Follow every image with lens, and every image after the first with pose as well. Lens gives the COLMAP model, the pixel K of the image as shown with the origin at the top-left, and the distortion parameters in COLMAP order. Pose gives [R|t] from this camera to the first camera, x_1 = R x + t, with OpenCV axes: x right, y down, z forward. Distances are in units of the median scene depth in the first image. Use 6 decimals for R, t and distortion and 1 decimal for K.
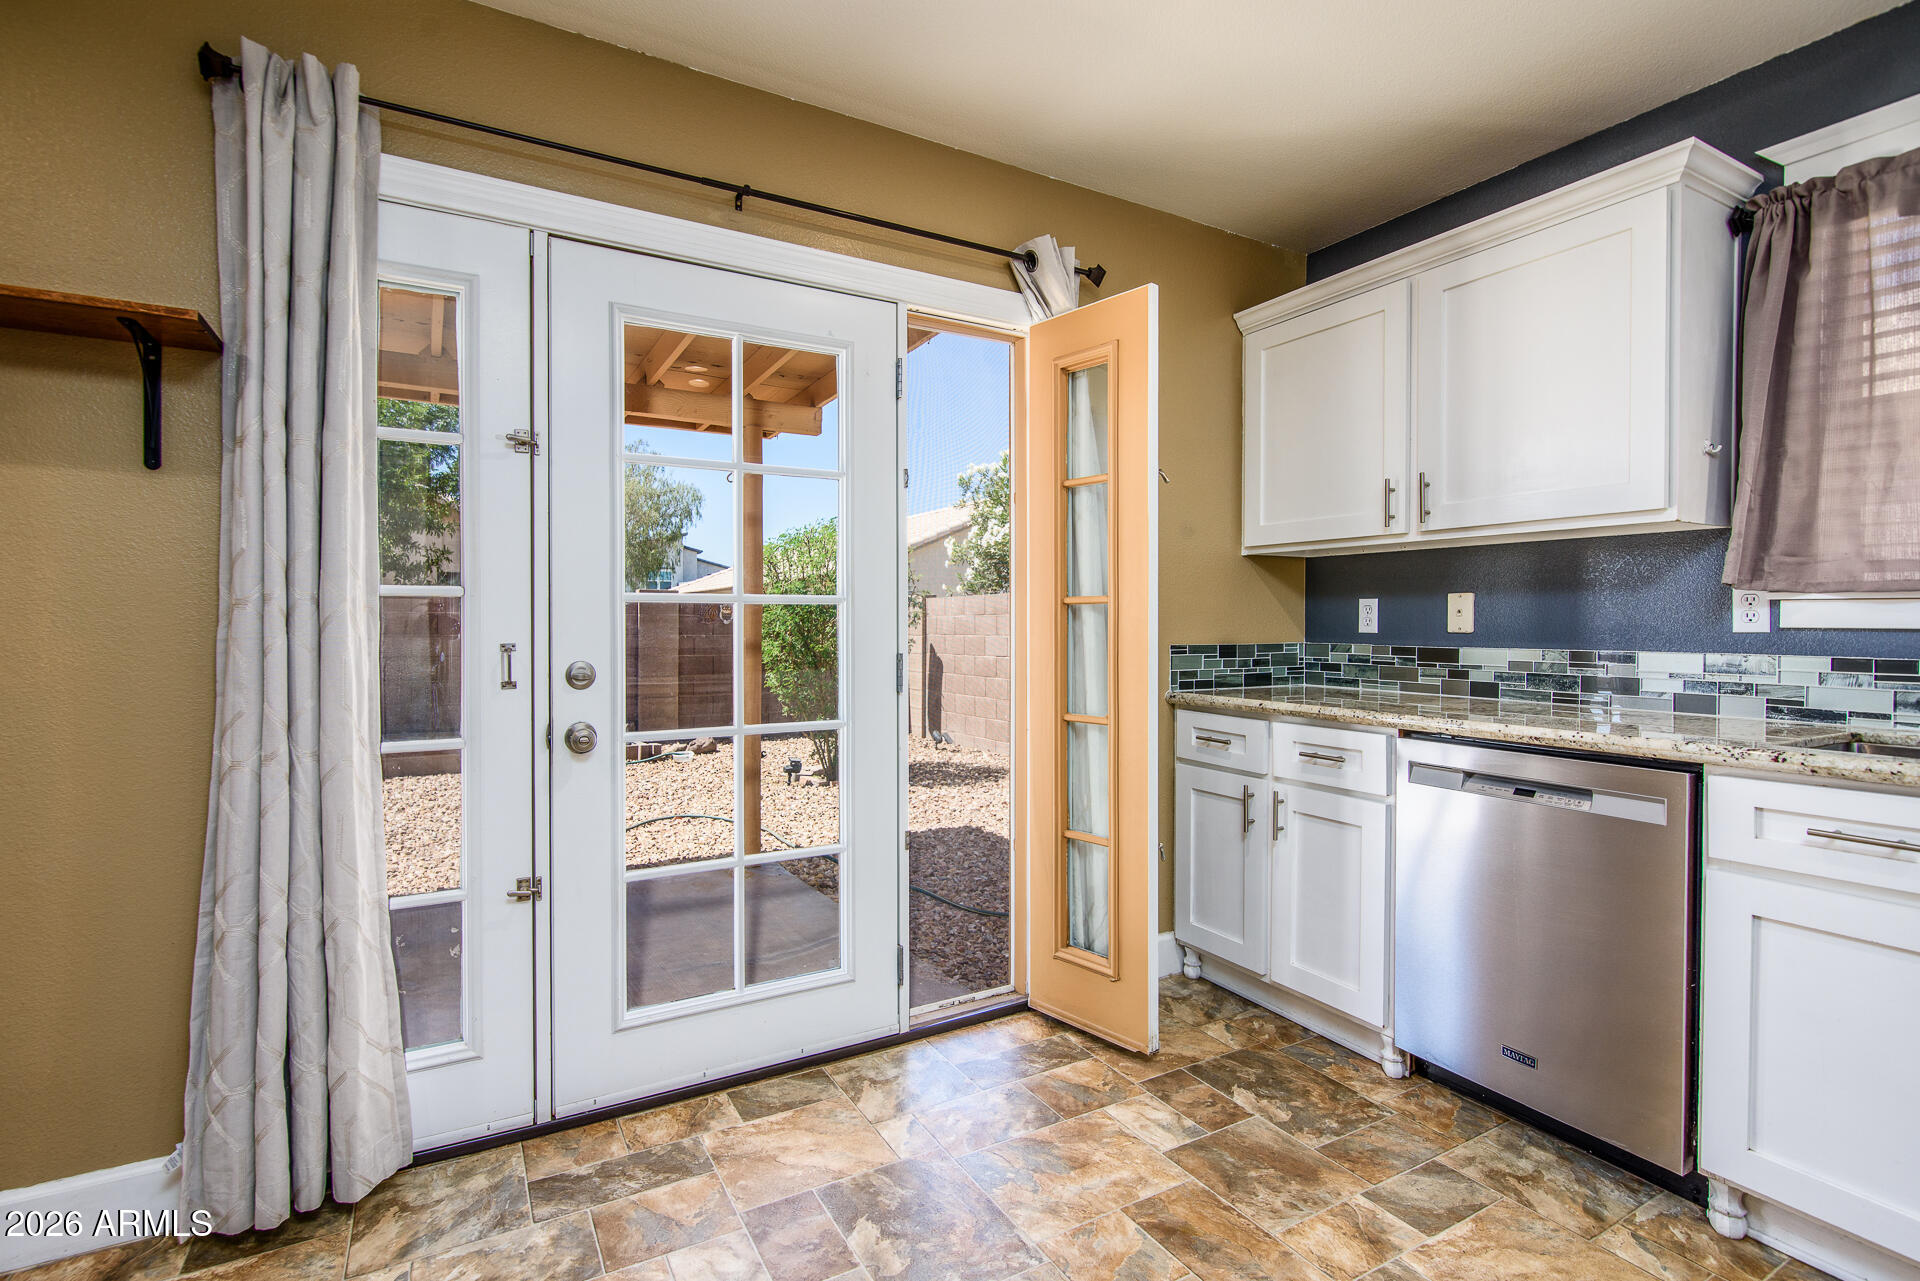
lens RADIAL K [[893.1, 0, 960.0], [0, 893.1, 640.5], [0, 0, 1]] dist [-0.001614, 0.000100]
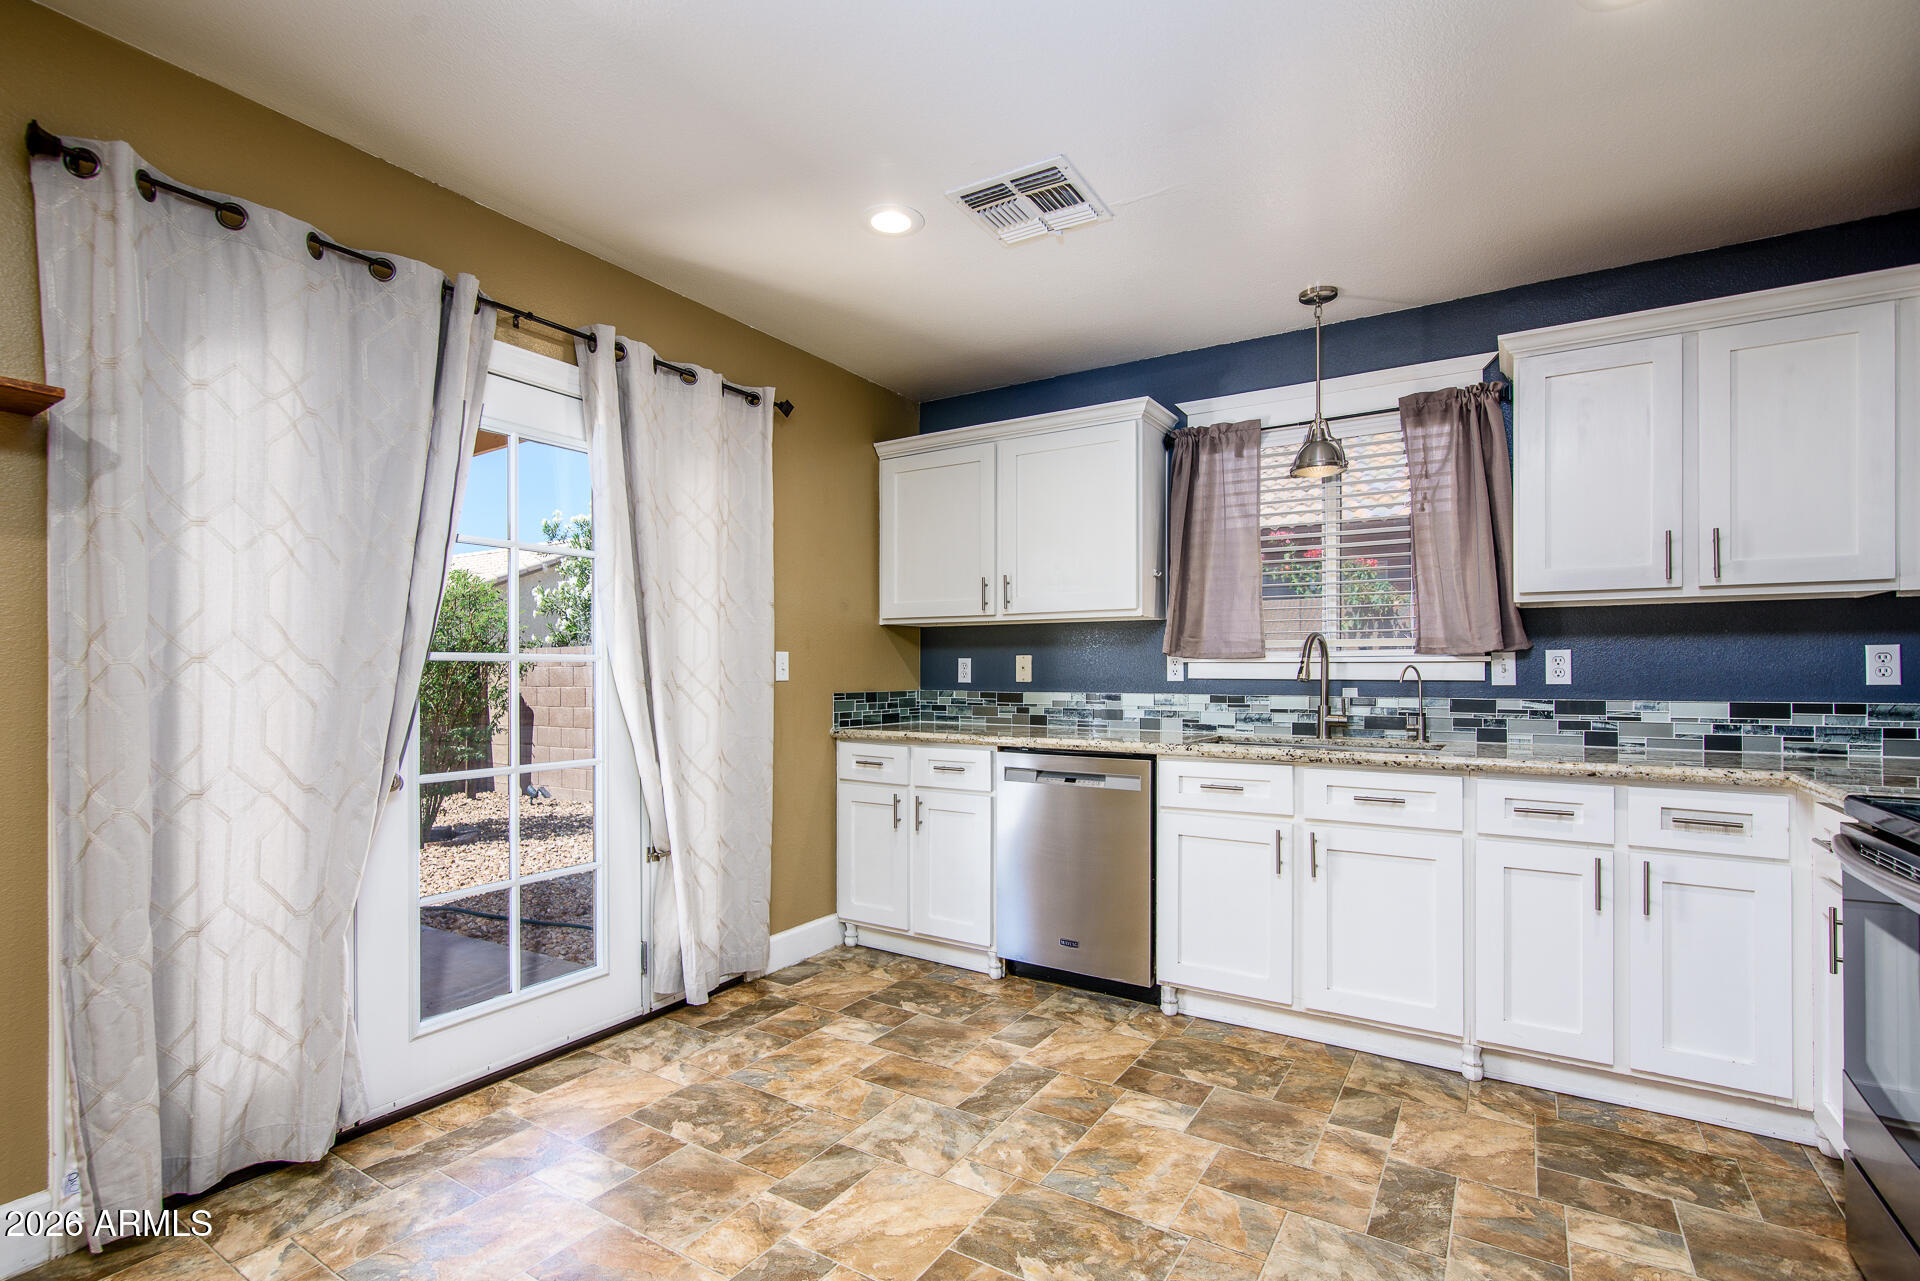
lens RADIAL K [[936.7, 0, 958.3], [0, 936.7, 687.5], [0, 0, 1]] dist [-0.000232, -0.000121]
pose [[0.876021, -0.009414, 0.482181, -0.331234], [0.010851, 0.999941, -0.000192, -0.000848], [-0.482151, 0.005401, 0.876071, -0.359397]]
